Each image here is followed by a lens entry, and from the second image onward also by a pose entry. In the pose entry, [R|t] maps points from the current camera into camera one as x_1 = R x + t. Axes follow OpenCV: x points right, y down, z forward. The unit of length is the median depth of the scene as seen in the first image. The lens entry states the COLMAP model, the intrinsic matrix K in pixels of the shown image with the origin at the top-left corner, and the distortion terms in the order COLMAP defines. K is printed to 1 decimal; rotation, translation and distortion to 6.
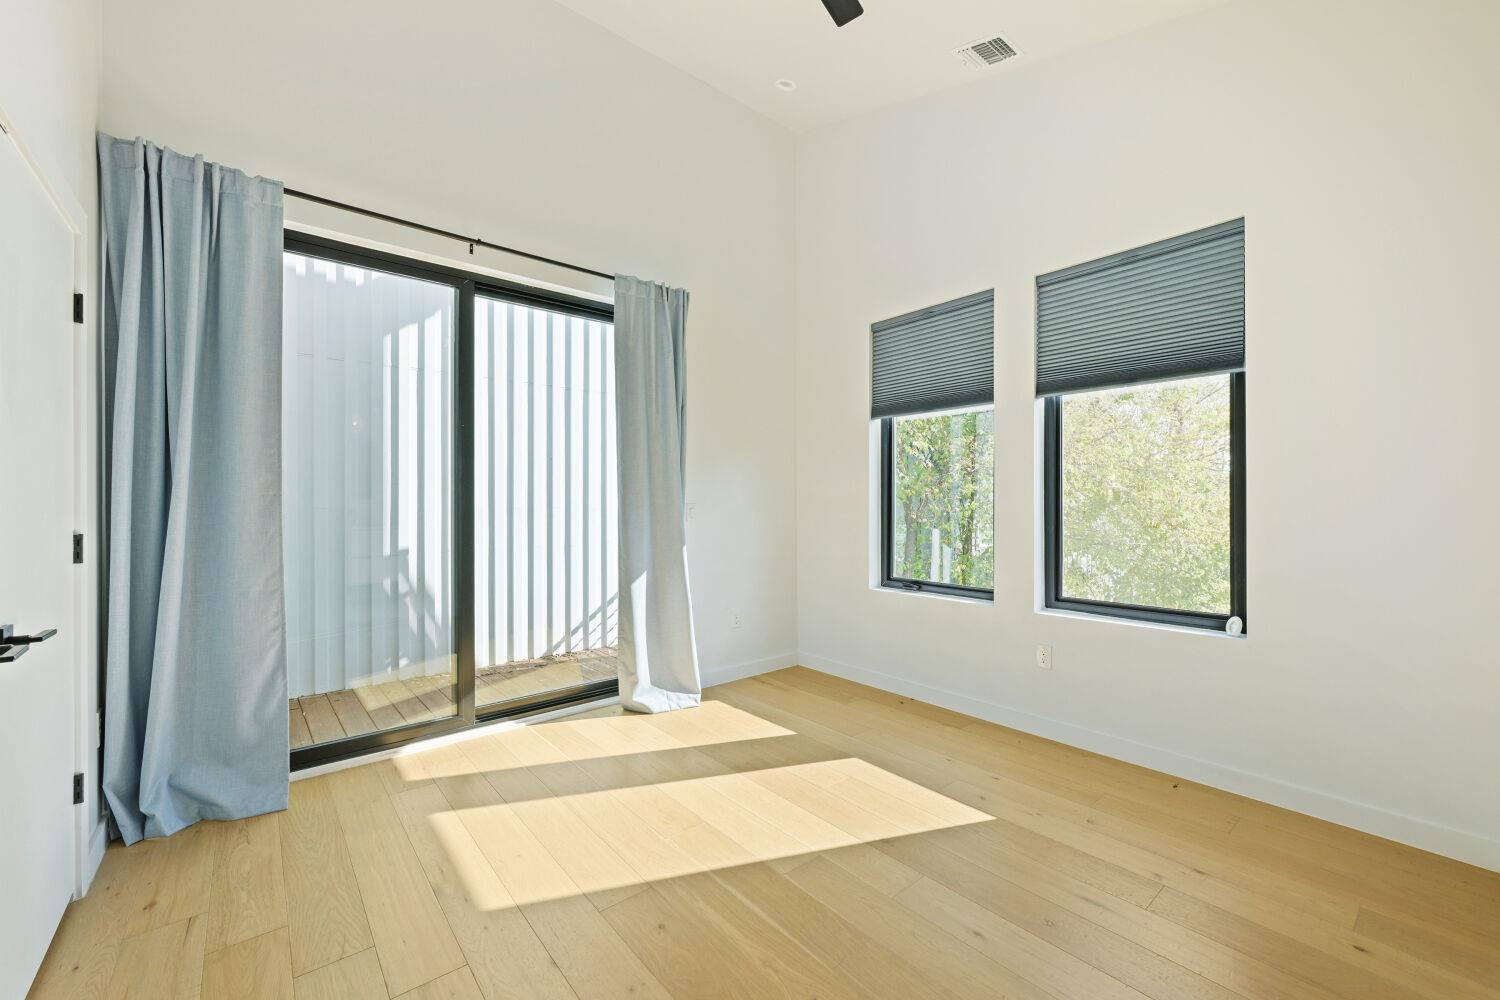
lens RADIAL K [[598.1, 0, 753.7], [0, 598.1, 507.7], [0, 0, 1]] dist [-0.001649, -0.000091]
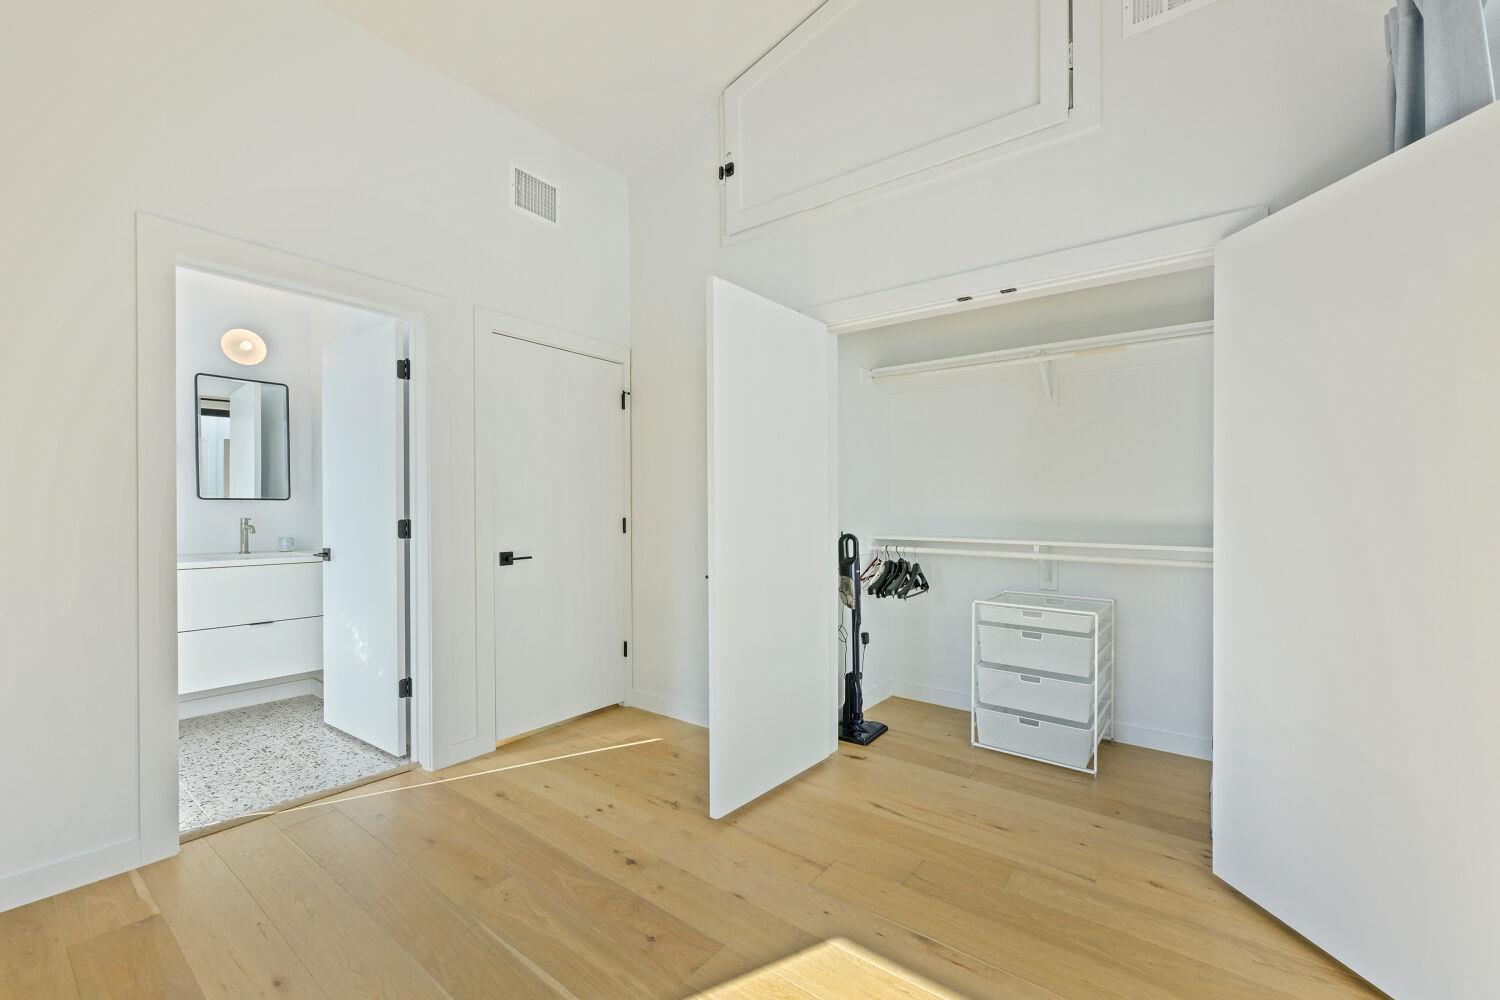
lens RADIAL K [[607.1, 0, 749.2], [0, 607.1, 504.2], [0, 0, 1]] dist [-0.000200, -0.000049]
pose [[-0.976171, -0.011244, -0.216709, -0.043914], [-0.012884, 0.999898, 0.006157, 0.002740], [0.216618, 0.008803, -0.976217, 0.950828]]
